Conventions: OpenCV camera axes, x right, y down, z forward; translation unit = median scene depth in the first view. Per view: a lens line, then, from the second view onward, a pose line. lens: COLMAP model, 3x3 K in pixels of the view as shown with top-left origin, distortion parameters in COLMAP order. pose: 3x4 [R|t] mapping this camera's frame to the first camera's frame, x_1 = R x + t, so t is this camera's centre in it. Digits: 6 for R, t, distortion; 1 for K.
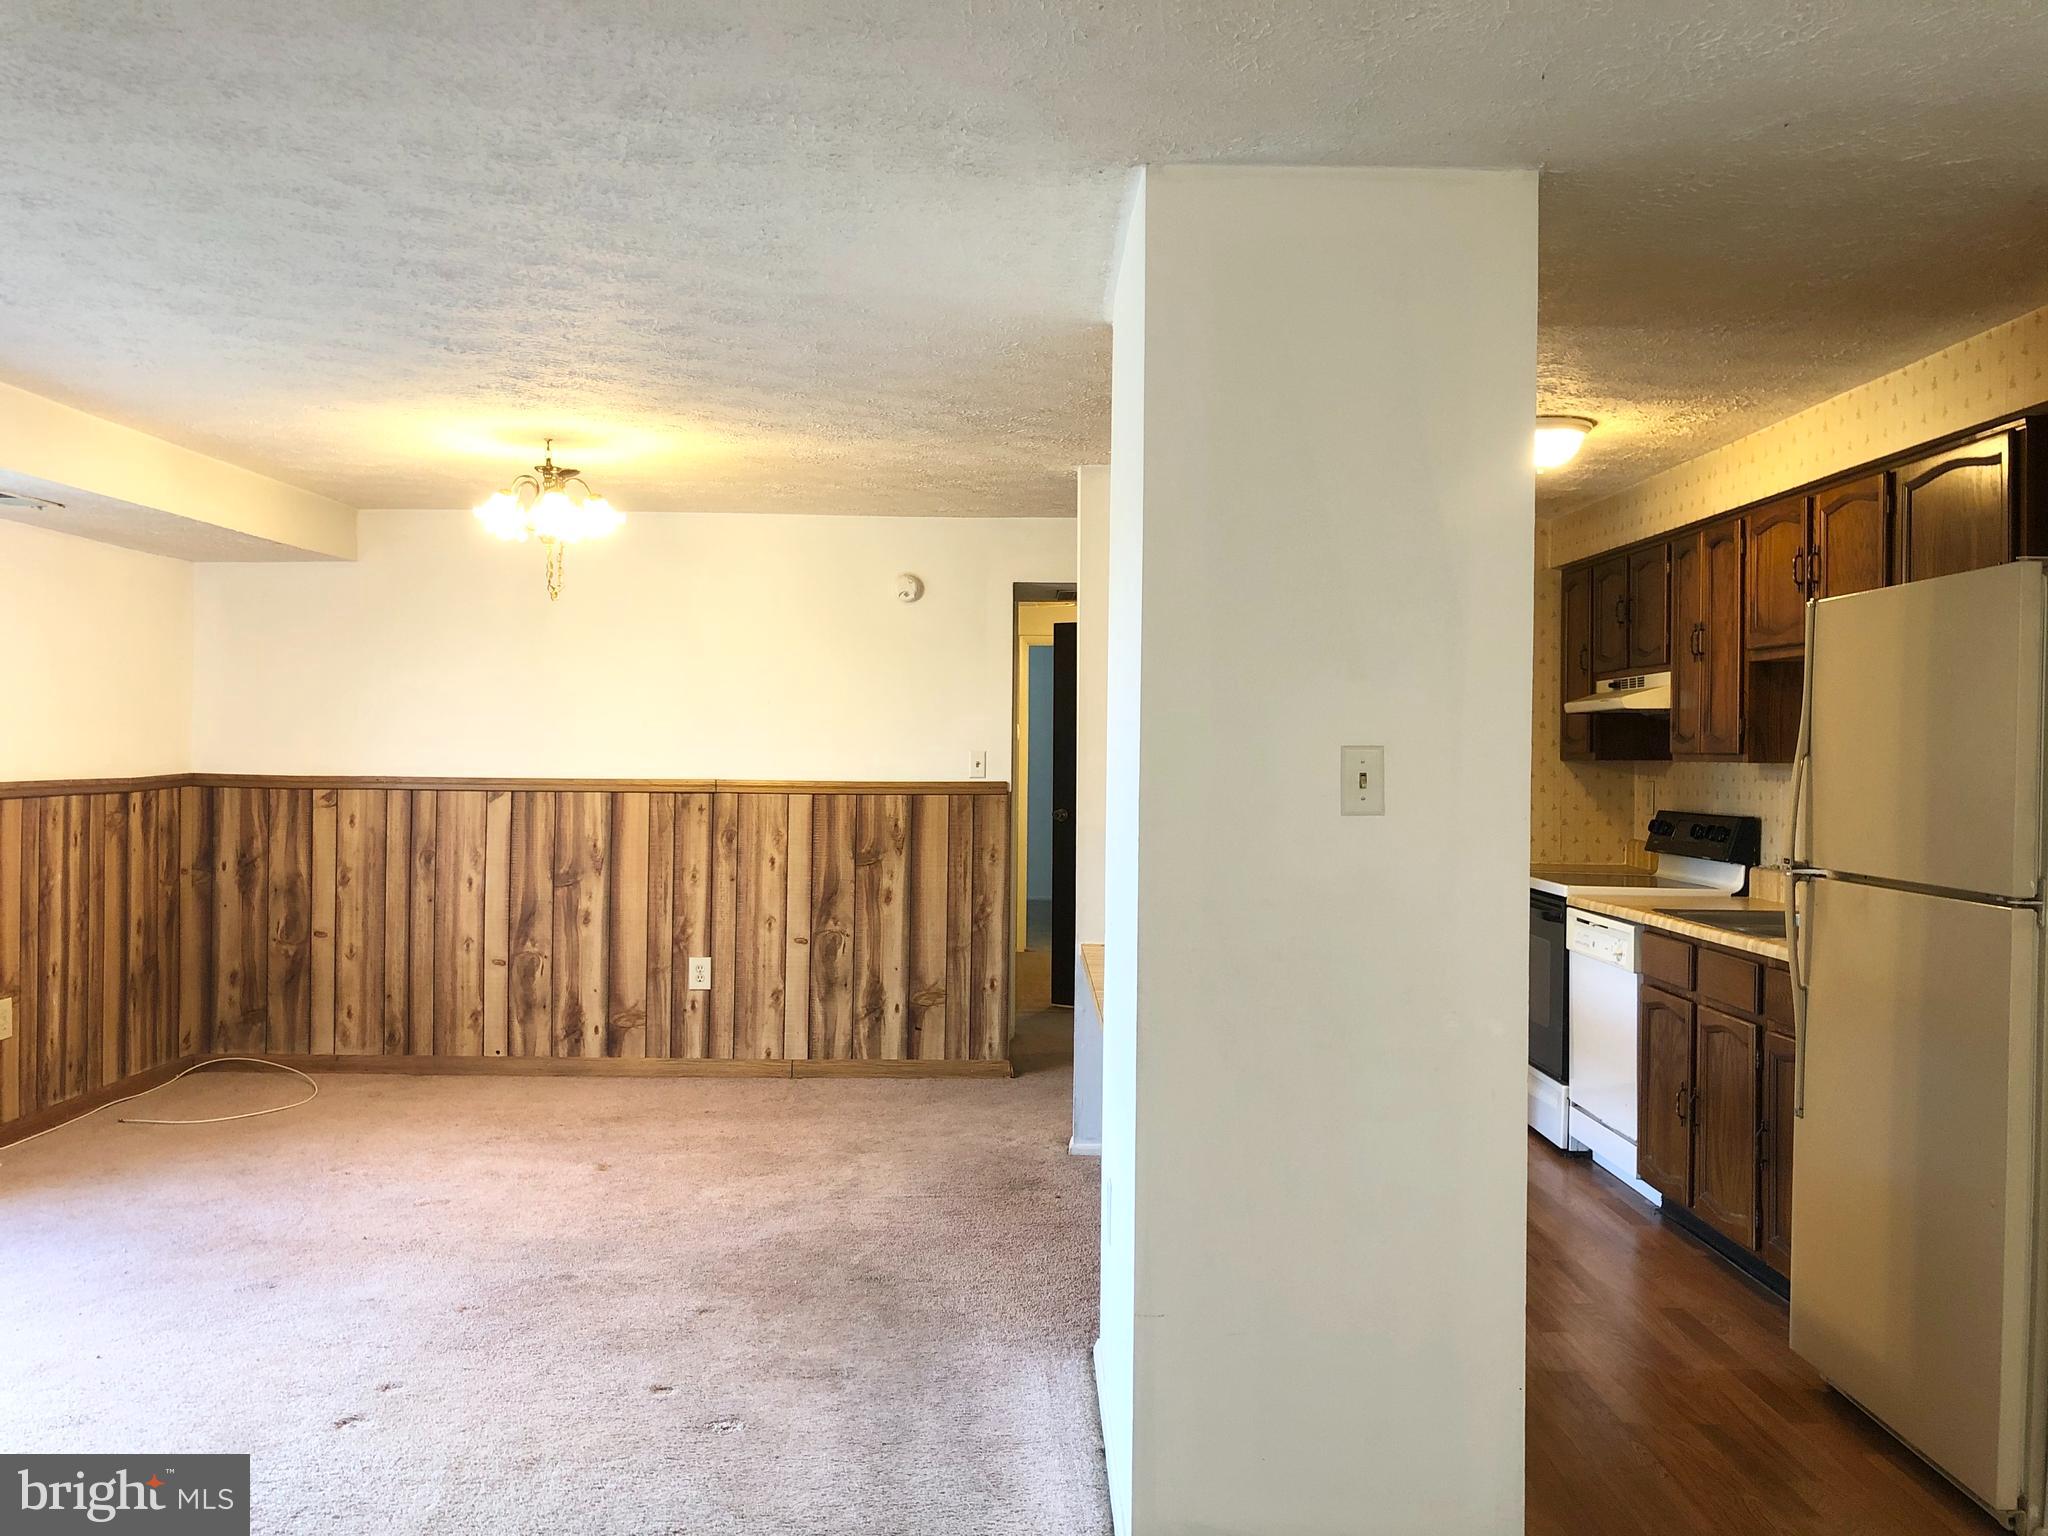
lens RADIAL K [[1700.8, 0, 1024.0], [0, 1700.8, 768.0], [0, 0, 1]] dist [0.000403, -0.001465]
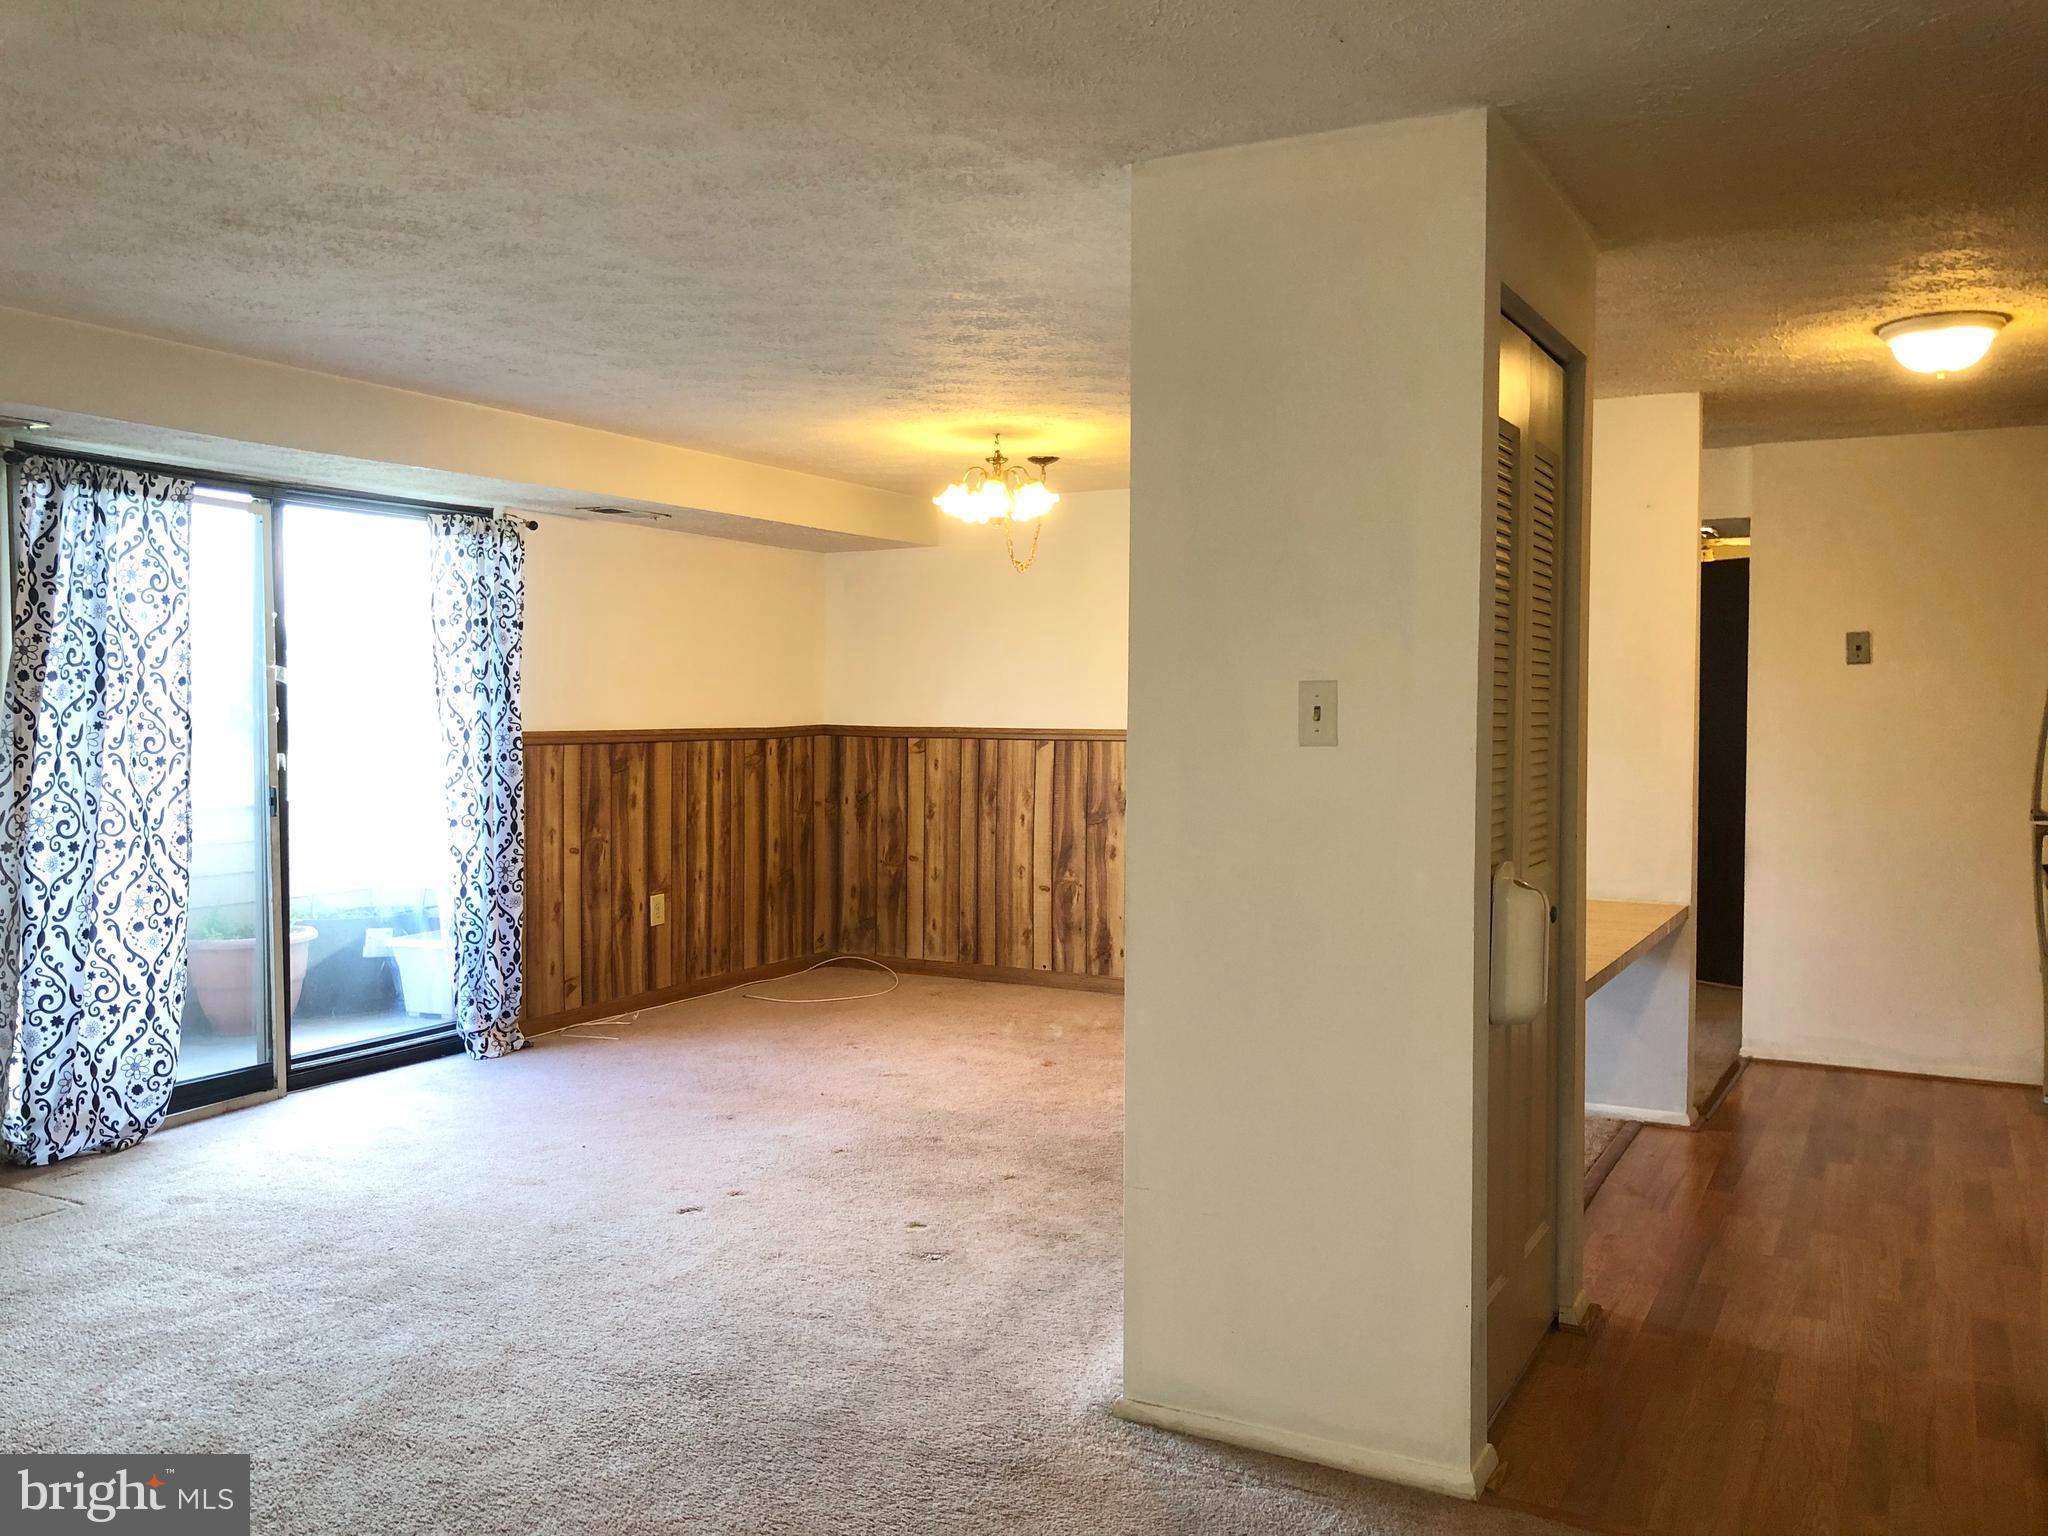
lens RADIAL K [[1684.9, 0, 1024.0], [0, 1684.9, 768.0], [0, 0, 1]] dist [-0.008636, -0.009621]
pose [[0.878018, 0.011180, -0.478497, 0.223824], [-0.000415, 0.999745, 0.022598, 0.007040], [0.478627, -0.019643, 0.877799, -0.004191]]
